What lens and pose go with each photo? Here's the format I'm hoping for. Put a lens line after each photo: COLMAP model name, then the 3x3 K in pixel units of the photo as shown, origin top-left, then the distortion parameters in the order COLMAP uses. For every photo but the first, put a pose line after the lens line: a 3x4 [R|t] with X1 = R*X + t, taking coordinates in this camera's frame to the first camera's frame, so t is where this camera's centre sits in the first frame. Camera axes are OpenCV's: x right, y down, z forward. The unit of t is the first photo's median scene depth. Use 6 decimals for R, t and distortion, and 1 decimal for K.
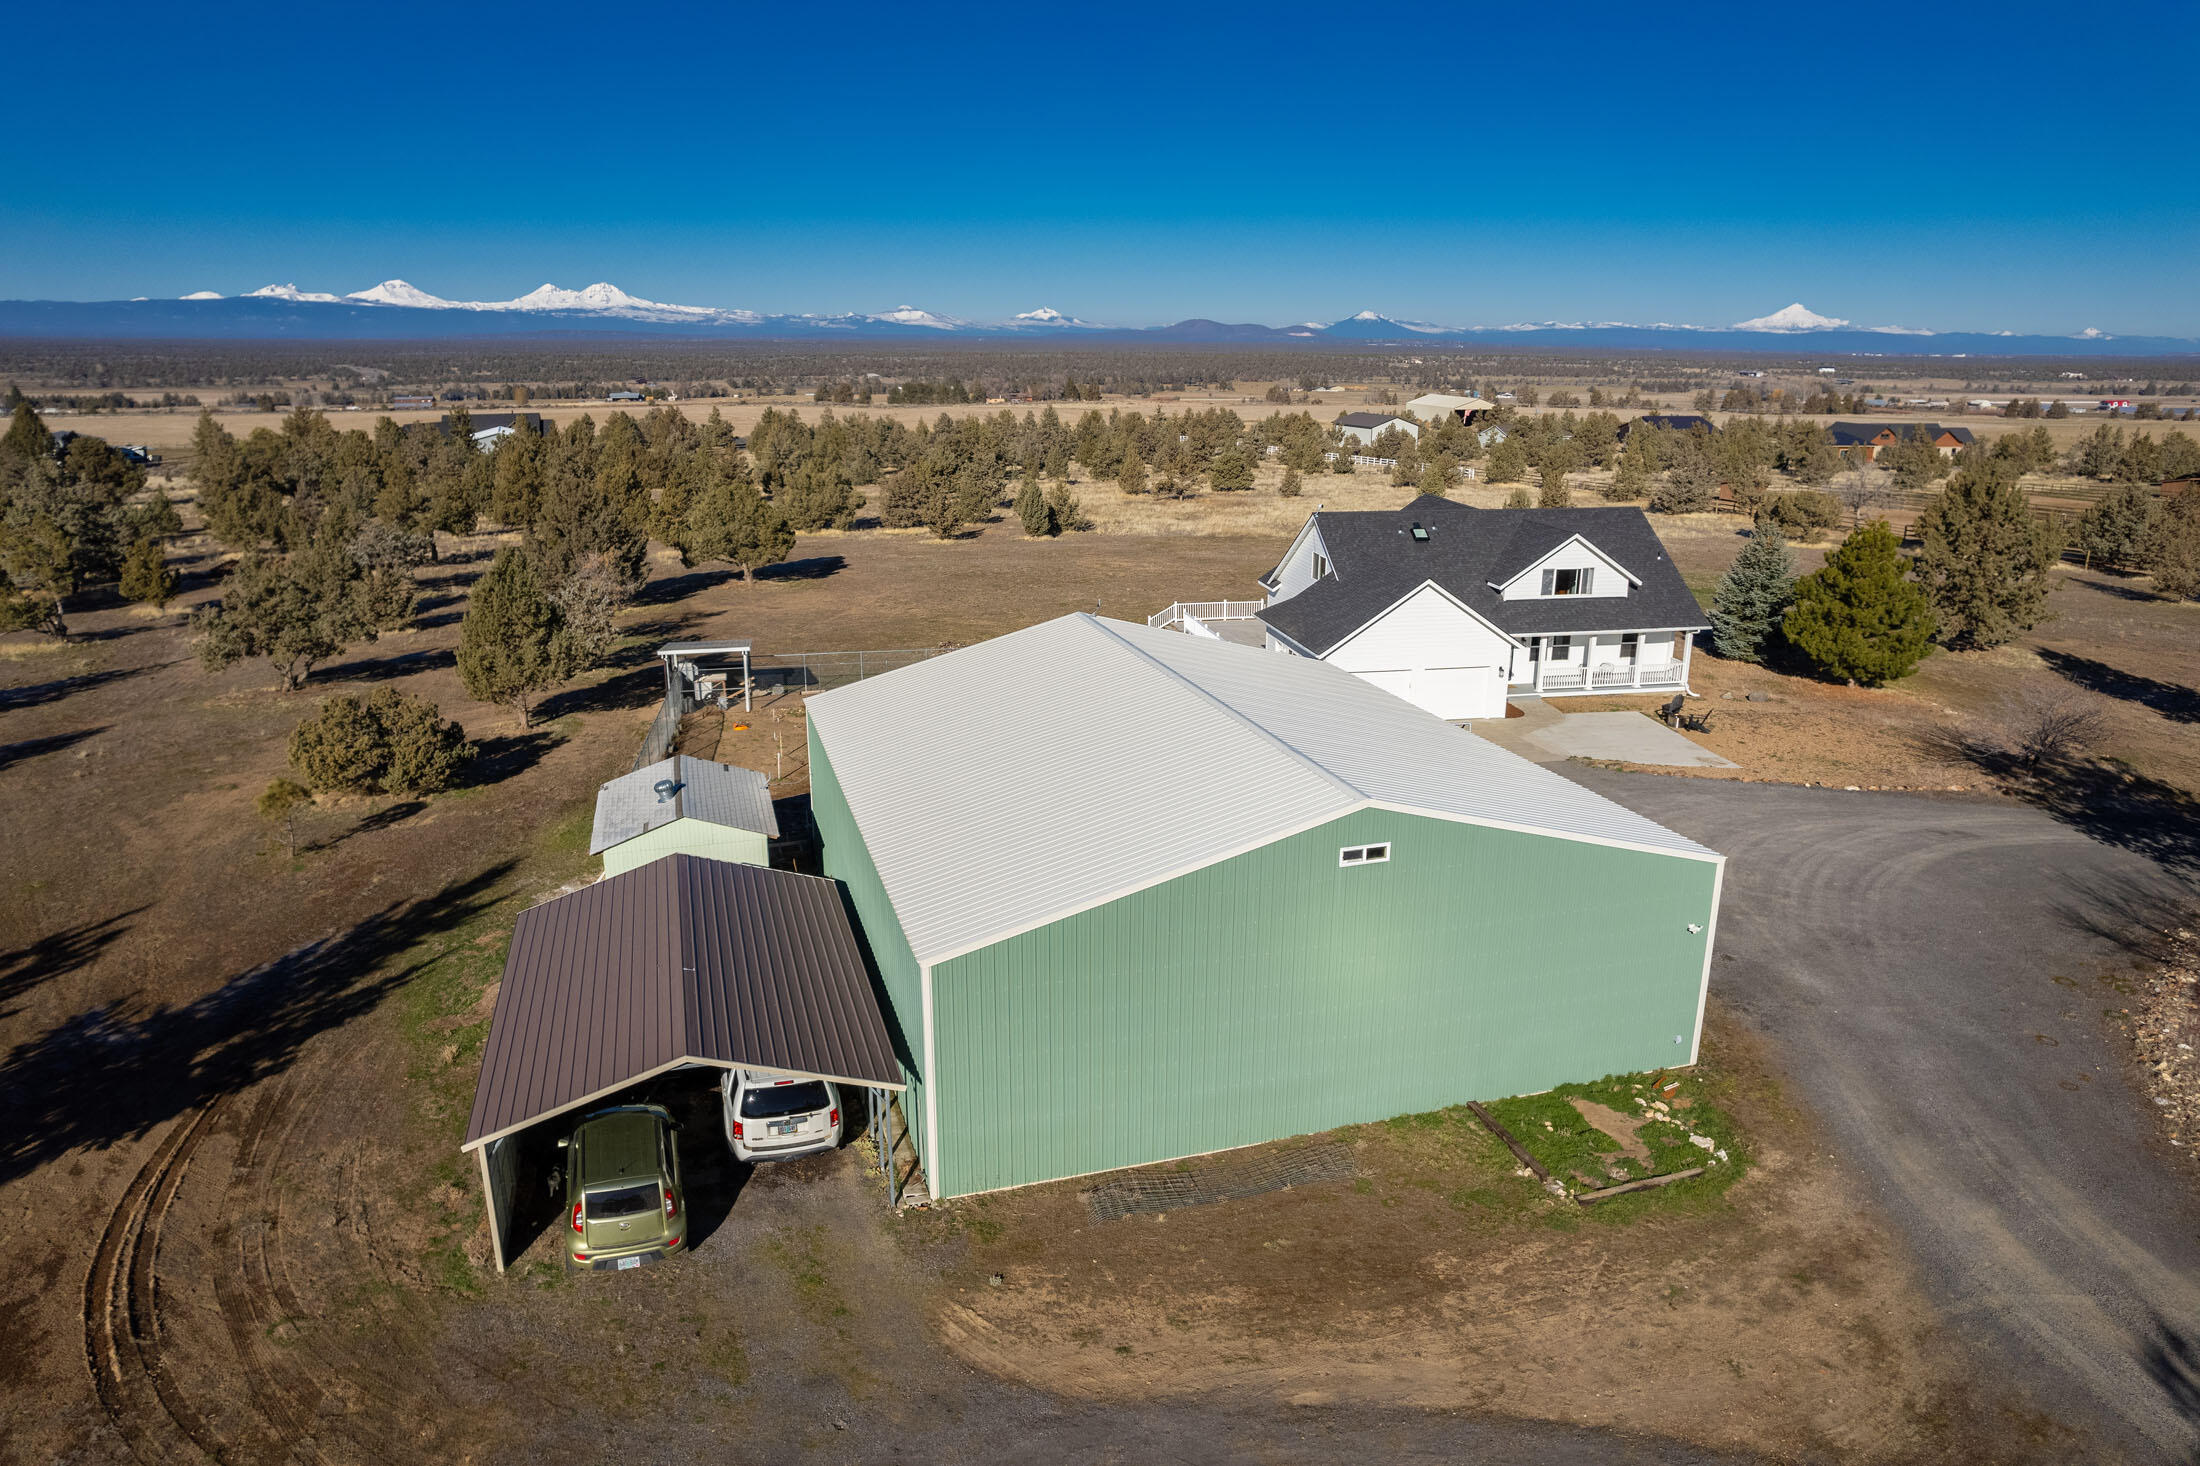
lens RADIAL K [[1410.8, 0, 1100.0], [0, 1410.8, 733.0], [0, 0, 1]] dist [-0.081201, 0.070954]
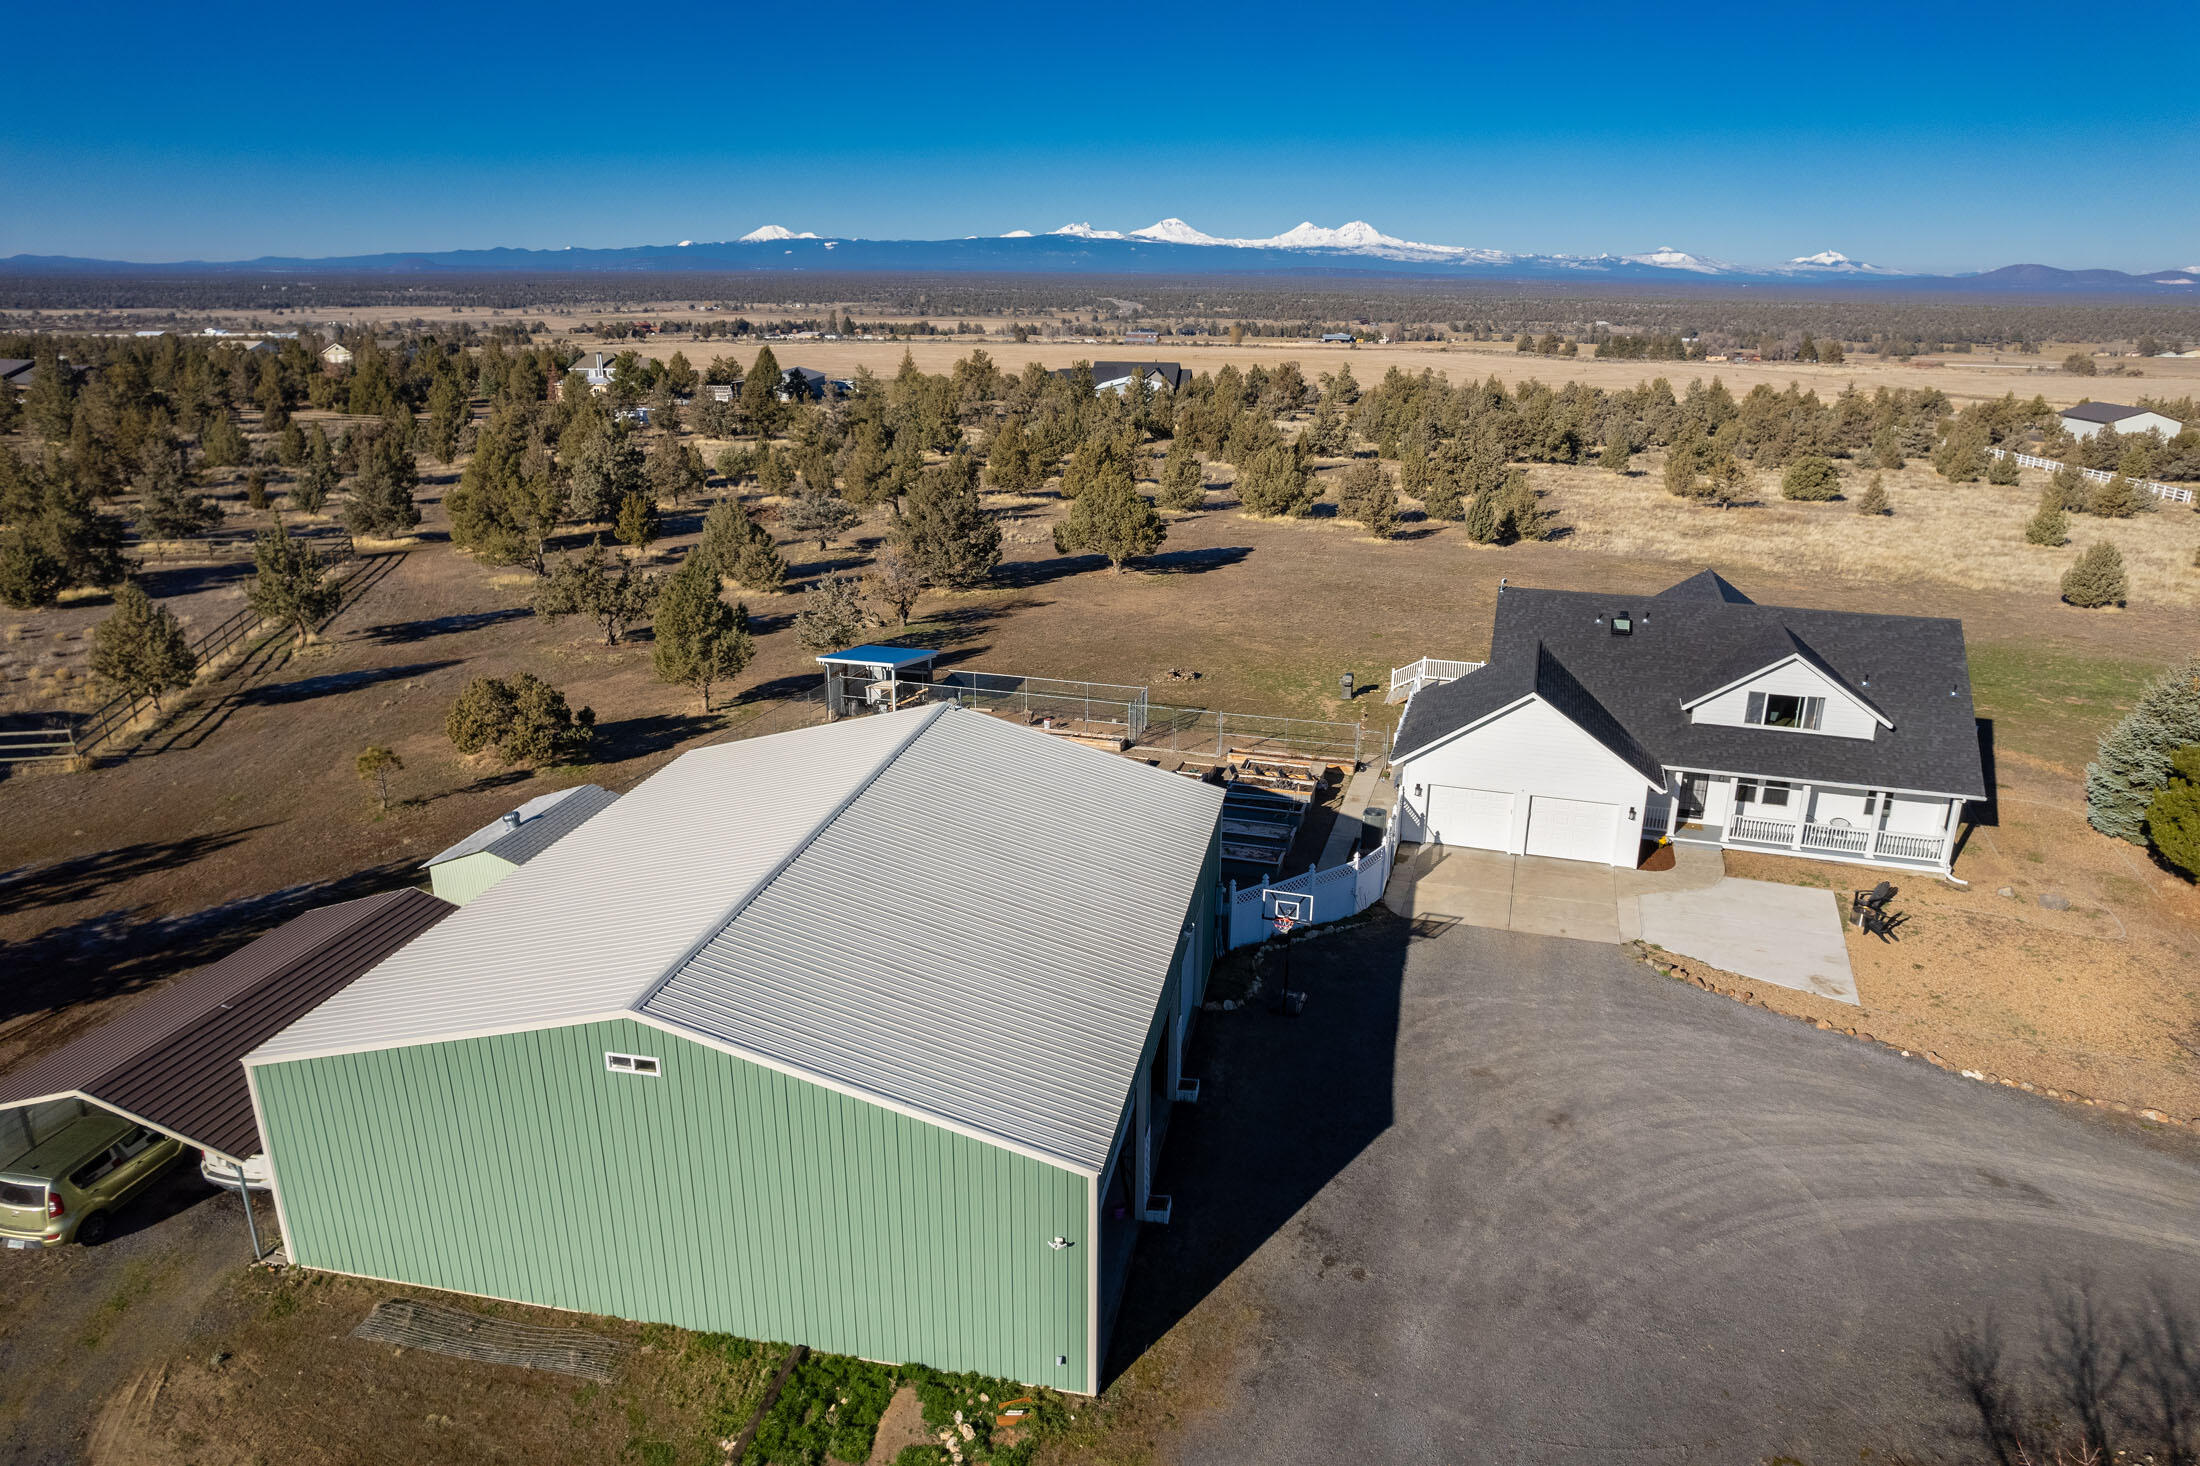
lens RADIAL K [[1410.1, 0, 1099.2], [0, 1410.1, 739.4], [0, 0, 1]] dist [-0.080320, 0.069967]
pose [[0.877264, 0.153204, -0.454903, 0.086460], [-0.133049, 0.988174, 0.076221, -0.024531], [0.461201, -0.006342, 0.887273, 0.031177]]
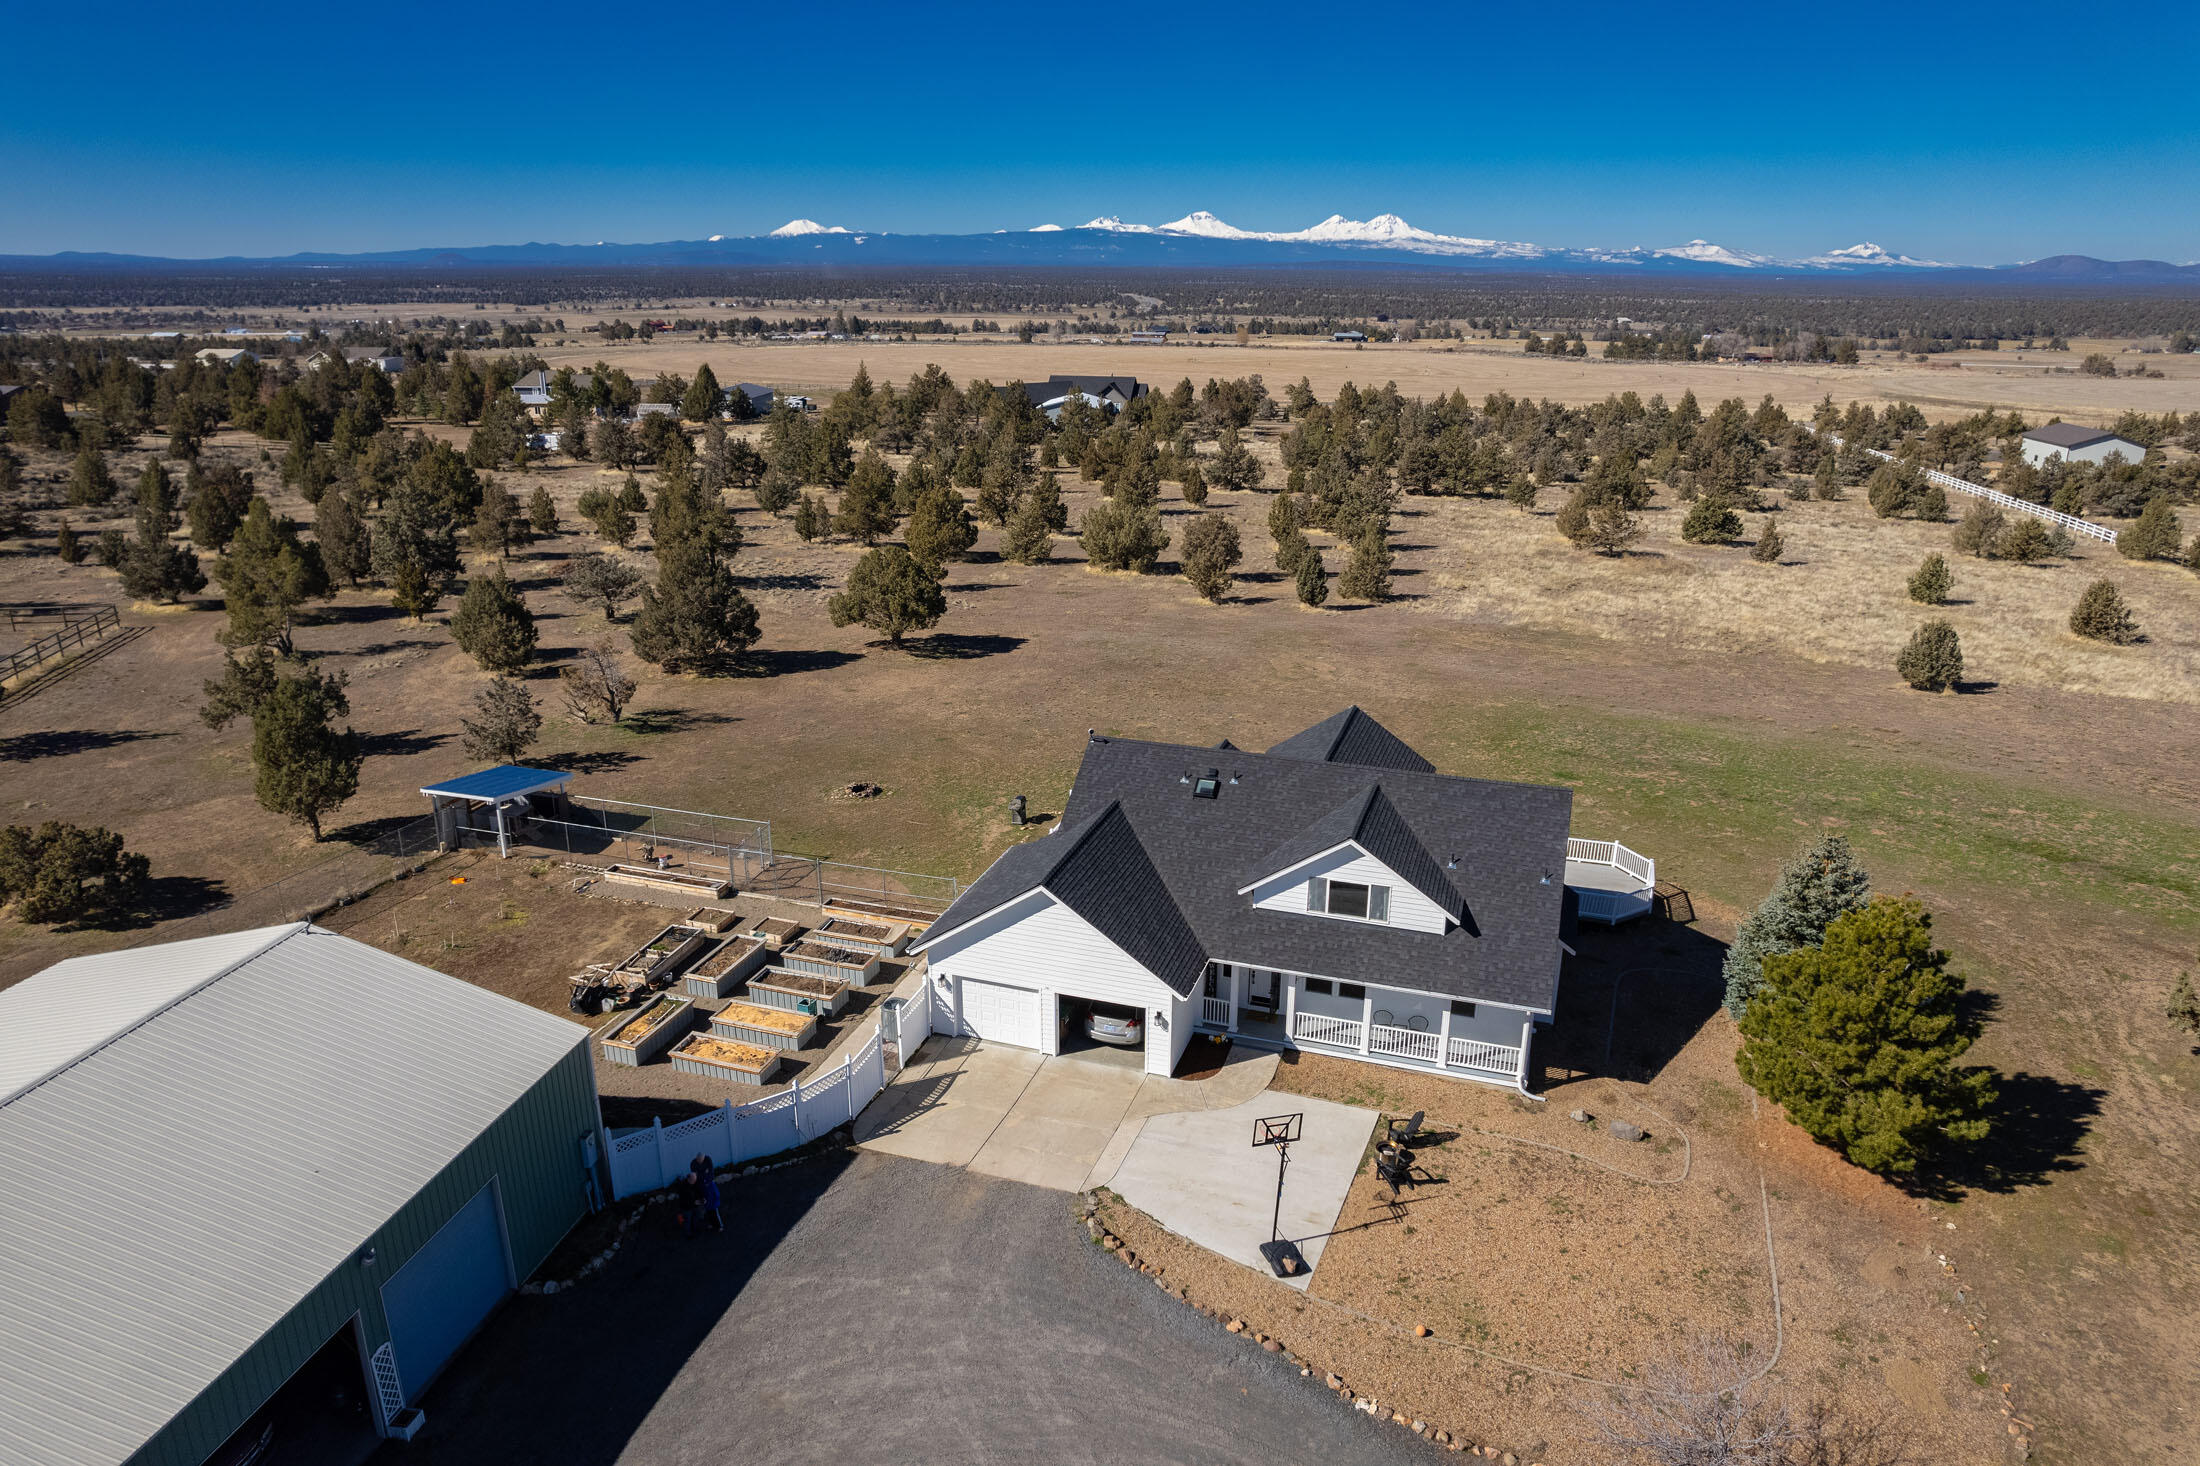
lens RADIAL K [[1410.8, 0, 1100.0], [0, 1410.8, 733.0], [0, 0, 1]] dist [-0.081201, 0.070954]
pose [[0.867773, 0.156919, -0.471536, 0.132985], [-0.135835, 0.987602, 0.078678, -0.055786], [0.478036, -0.004224, 0.878330, 0.079308]]
